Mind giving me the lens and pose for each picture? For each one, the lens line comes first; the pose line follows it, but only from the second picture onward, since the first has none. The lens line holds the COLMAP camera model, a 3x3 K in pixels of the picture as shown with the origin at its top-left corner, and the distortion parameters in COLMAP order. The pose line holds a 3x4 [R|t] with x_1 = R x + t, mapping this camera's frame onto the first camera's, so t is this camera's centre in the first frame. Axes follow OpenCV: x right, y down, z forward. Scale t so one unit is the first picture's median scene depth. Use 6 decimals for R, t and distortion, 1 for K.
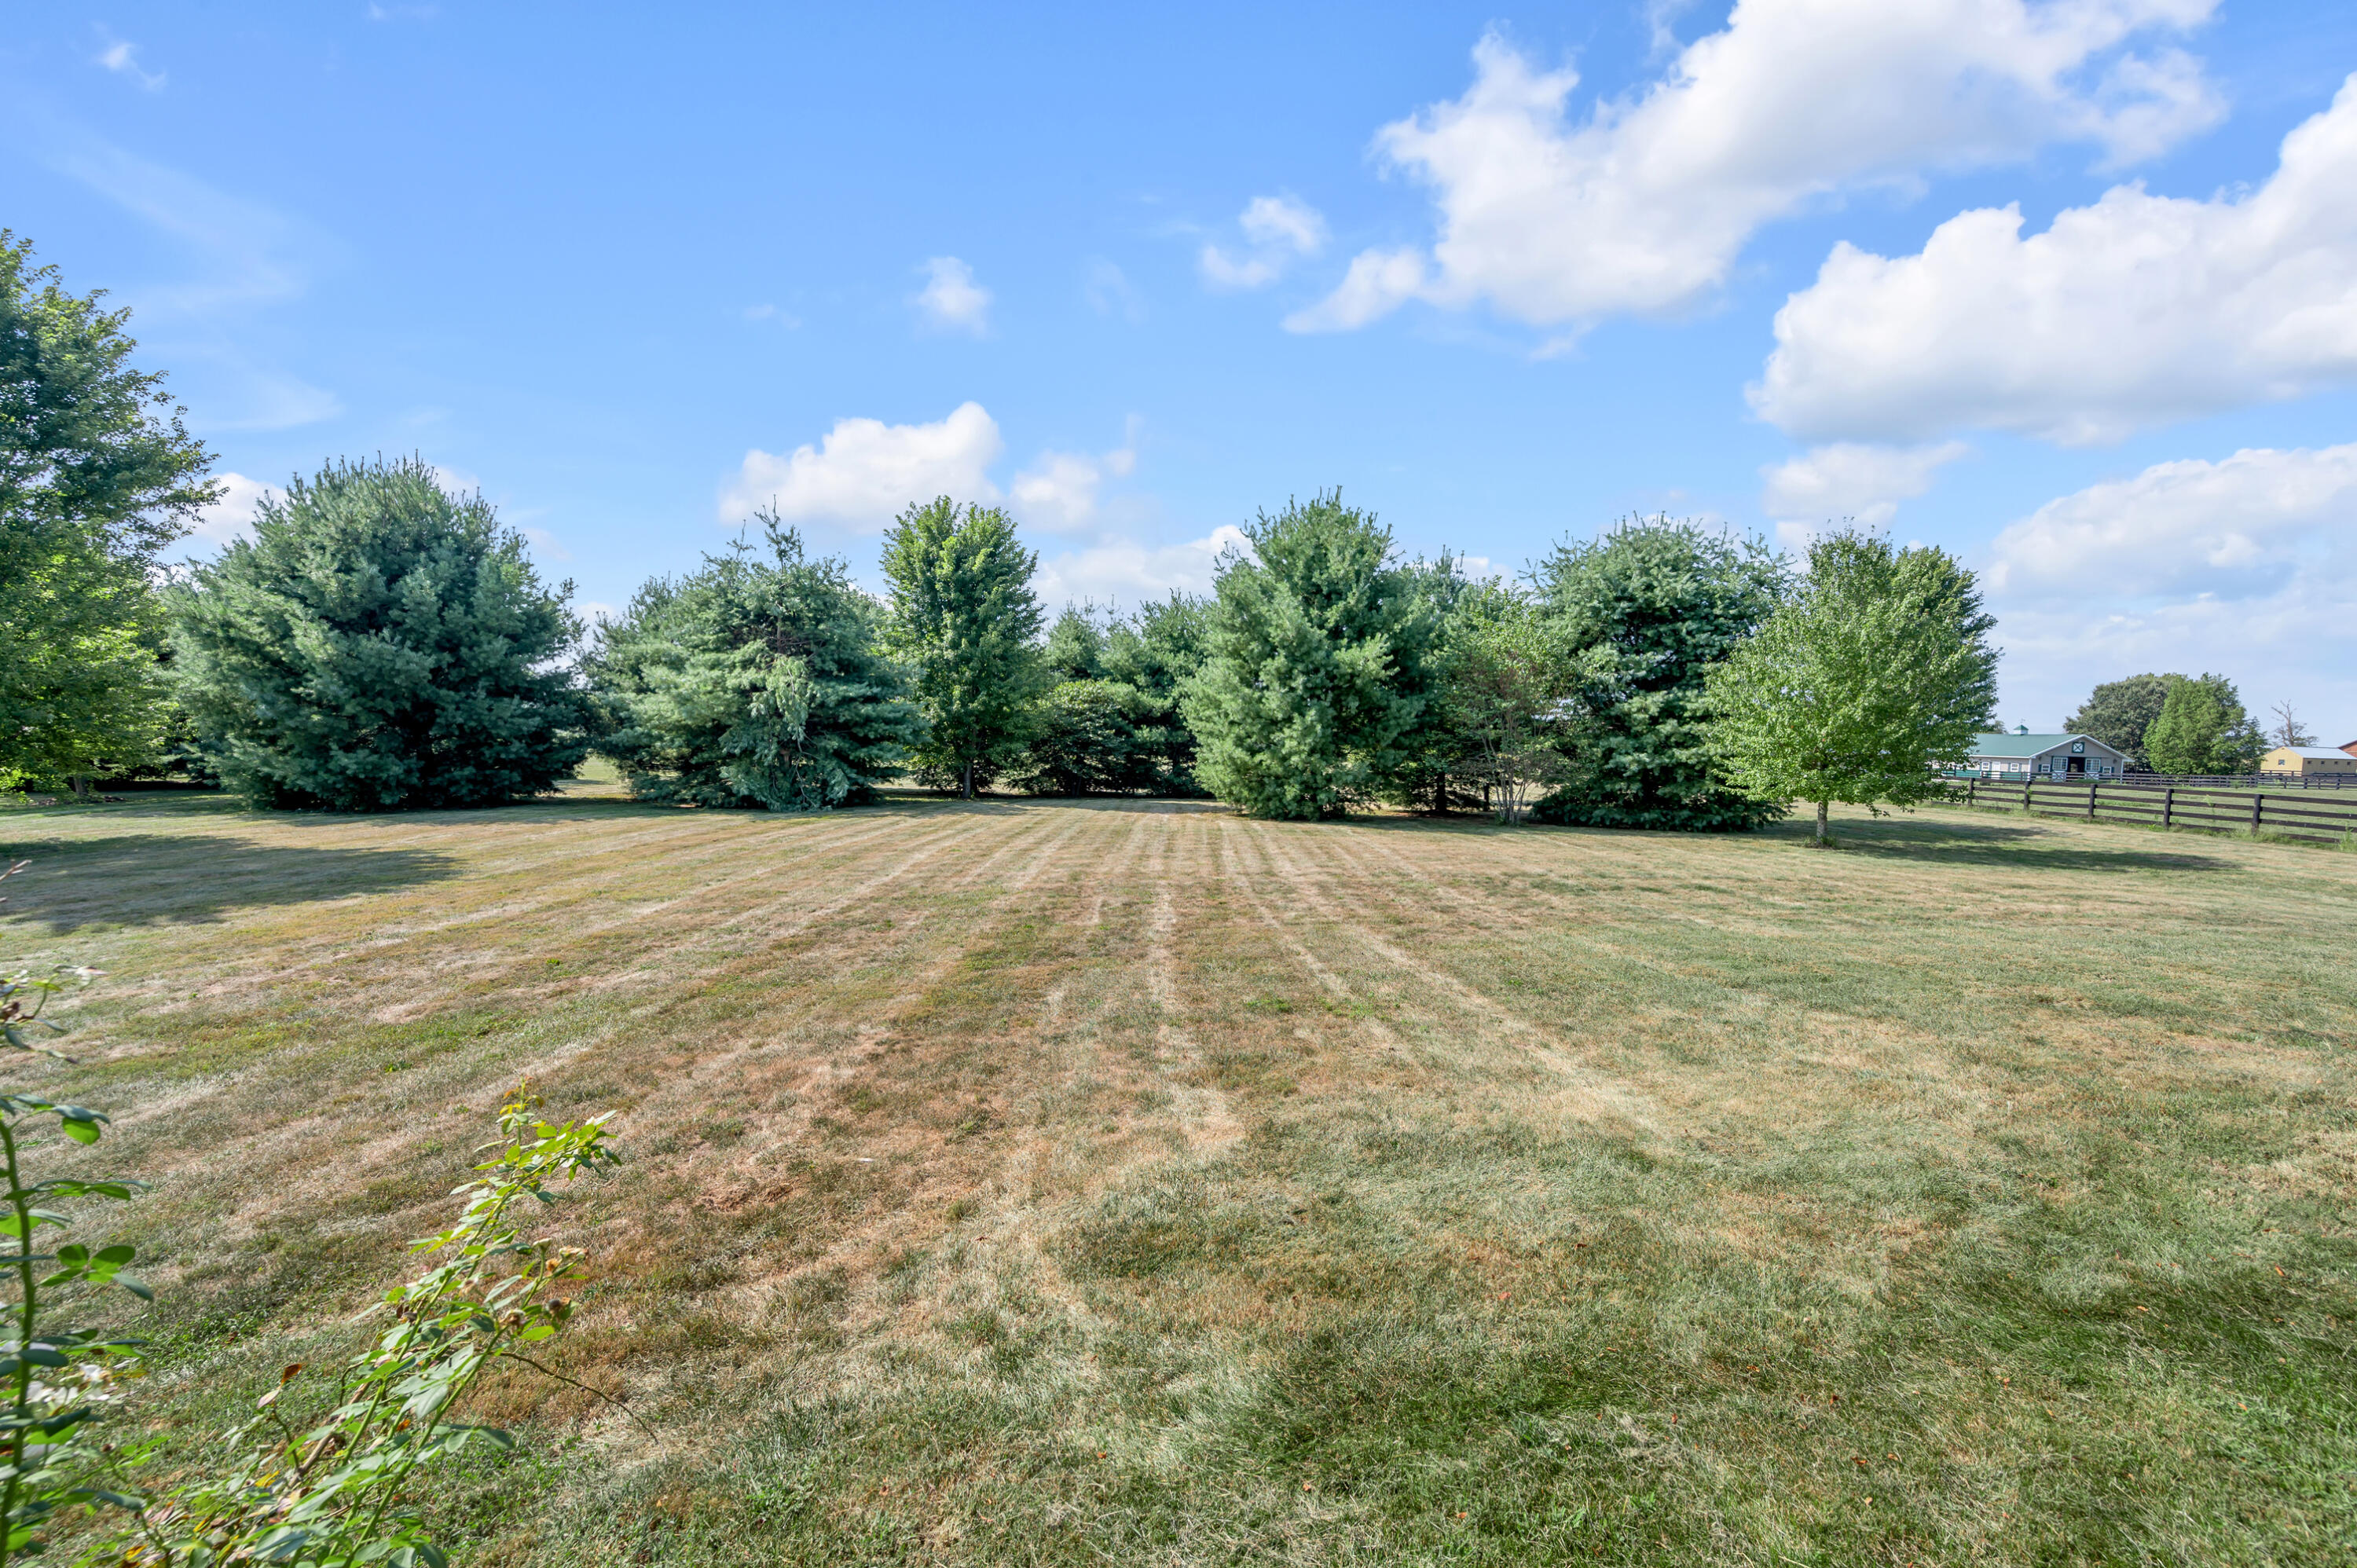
lens RADIAL K [[956.2, 0, 1171.1], [0, 956.2, 778.1], [0, 0, 1]] dist [-0.000878, -0.000190]
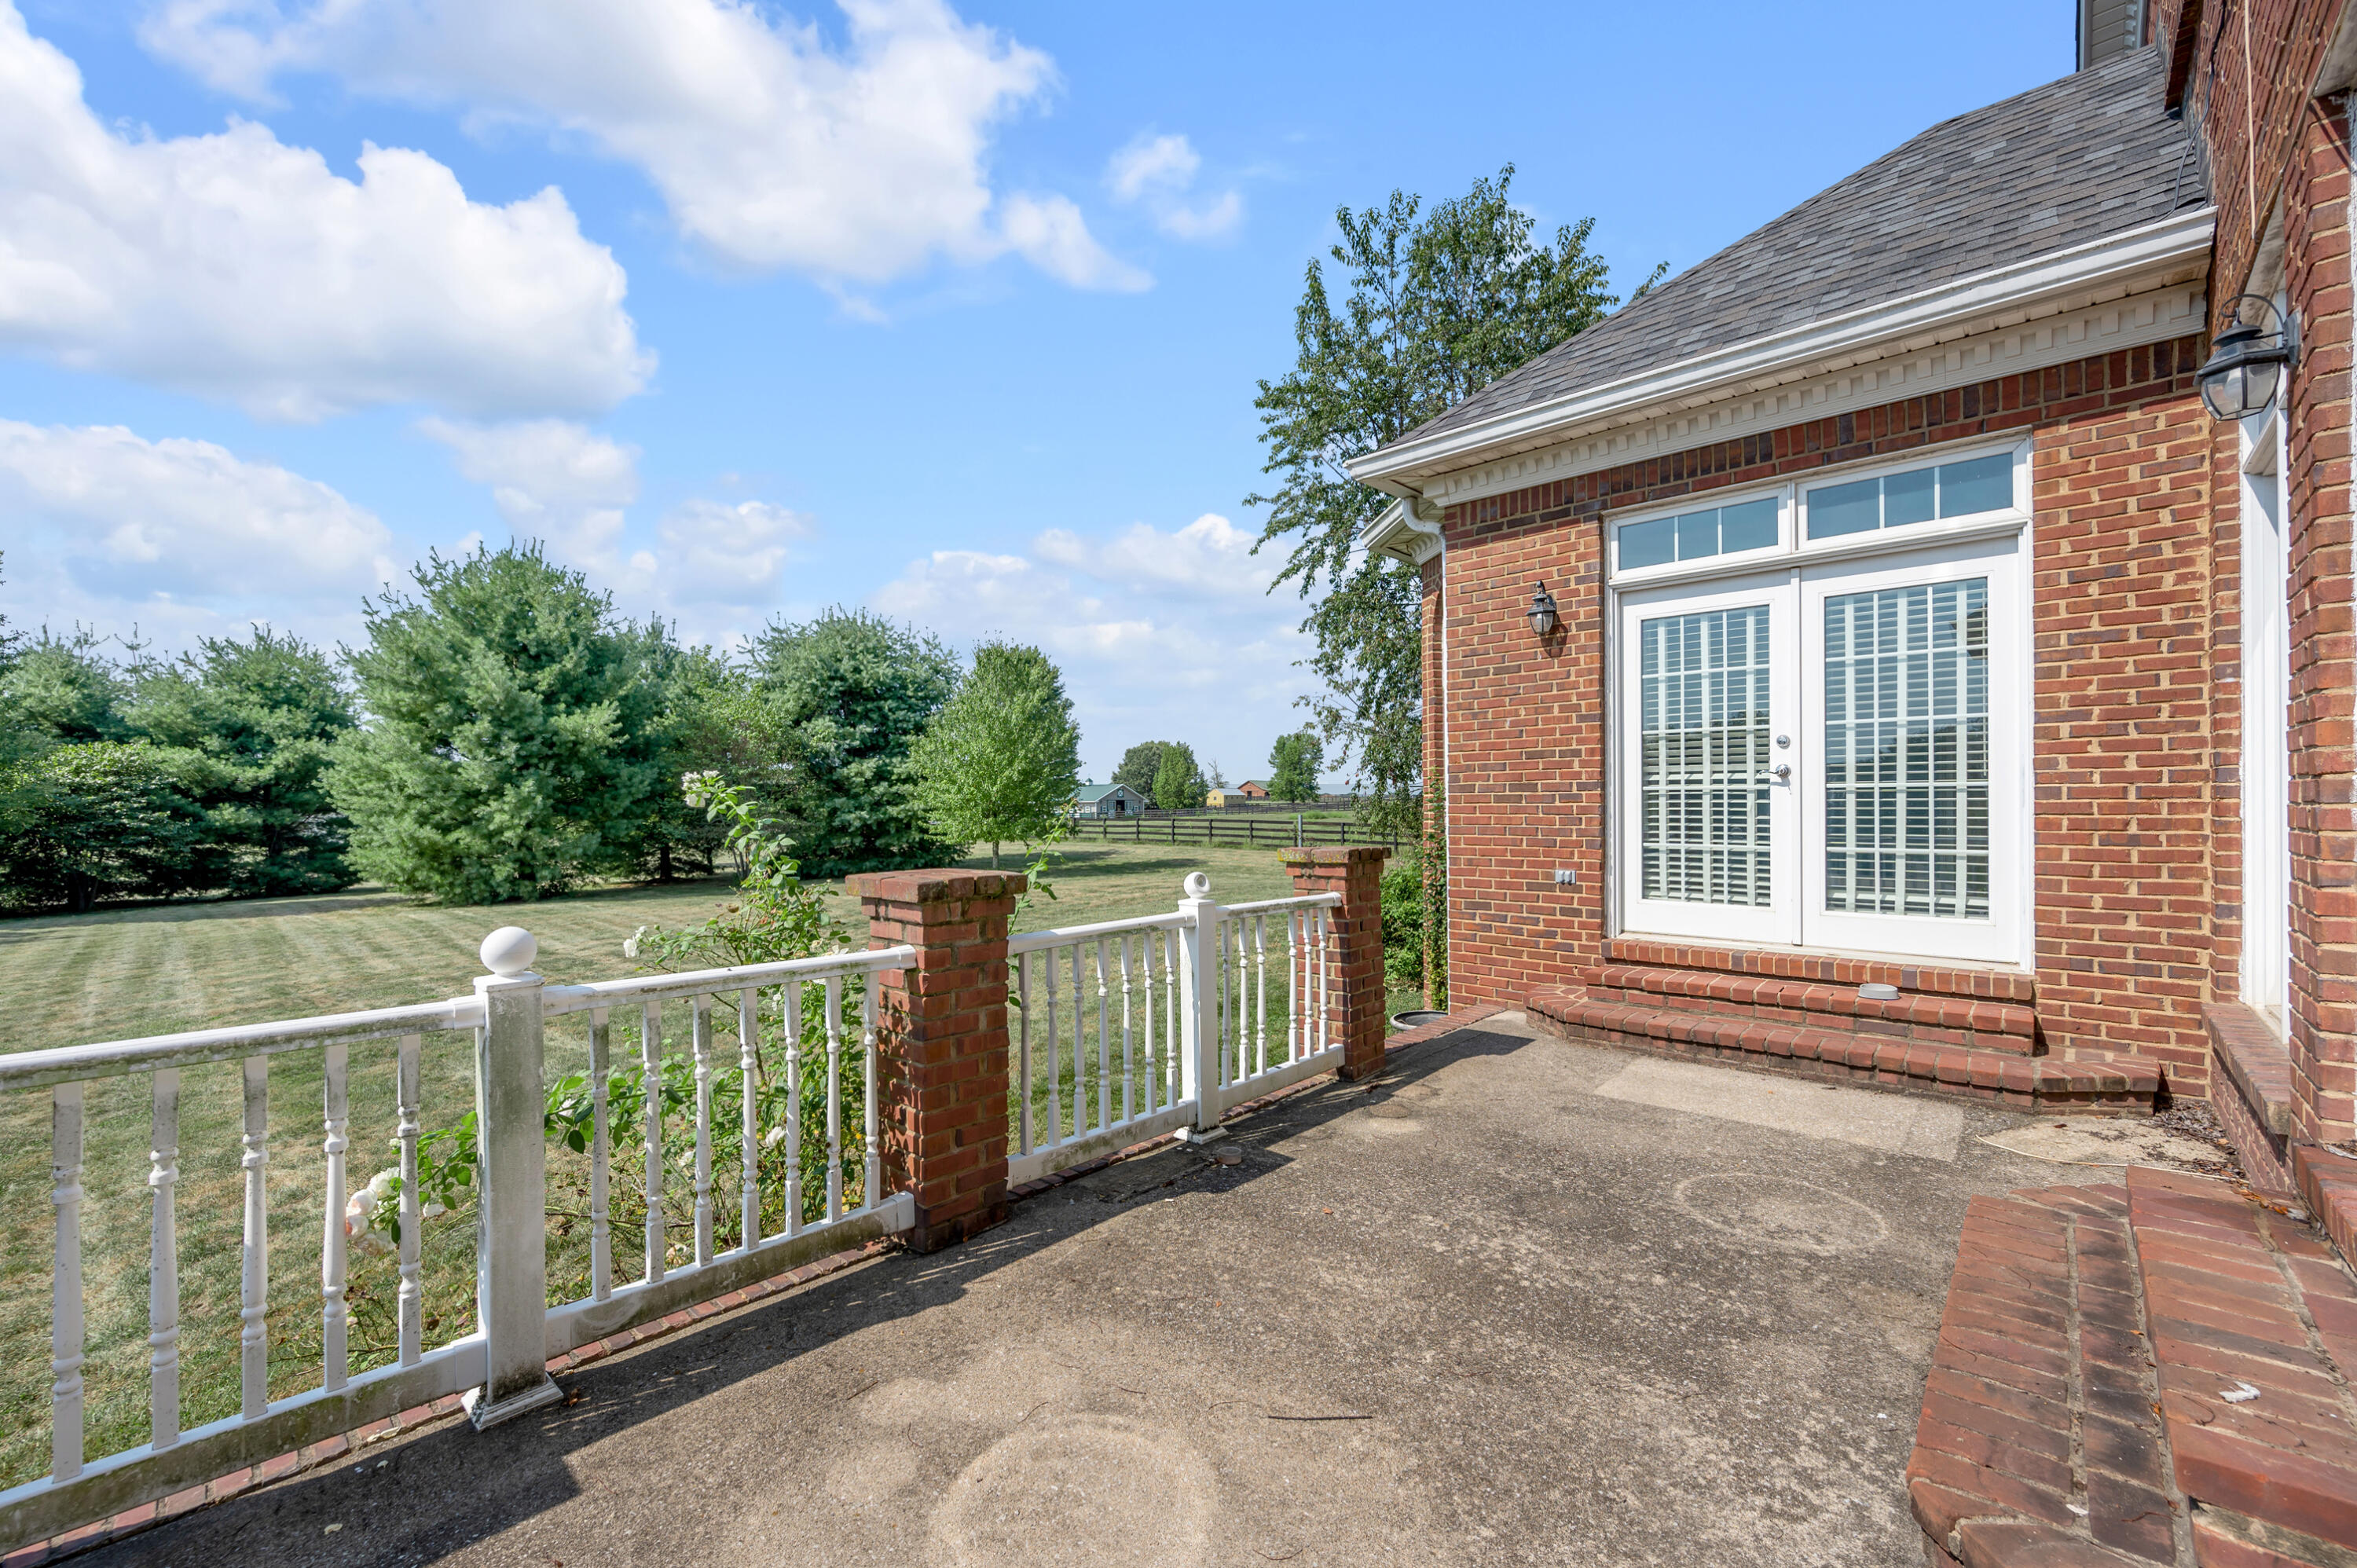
lens RADIAL K [[956.2, 0, 1171.1], [0, 956.2, 778.1], [0, 0, 1]] dist [-0.000878, -0.000190]
pose [[0.685206, -0.019388, 0.728092, -0.092995], [0.065645, 0.997221, -0.035224, -0.000199], [-0.725385, 0.071931, 0.684574, -0.075111]]
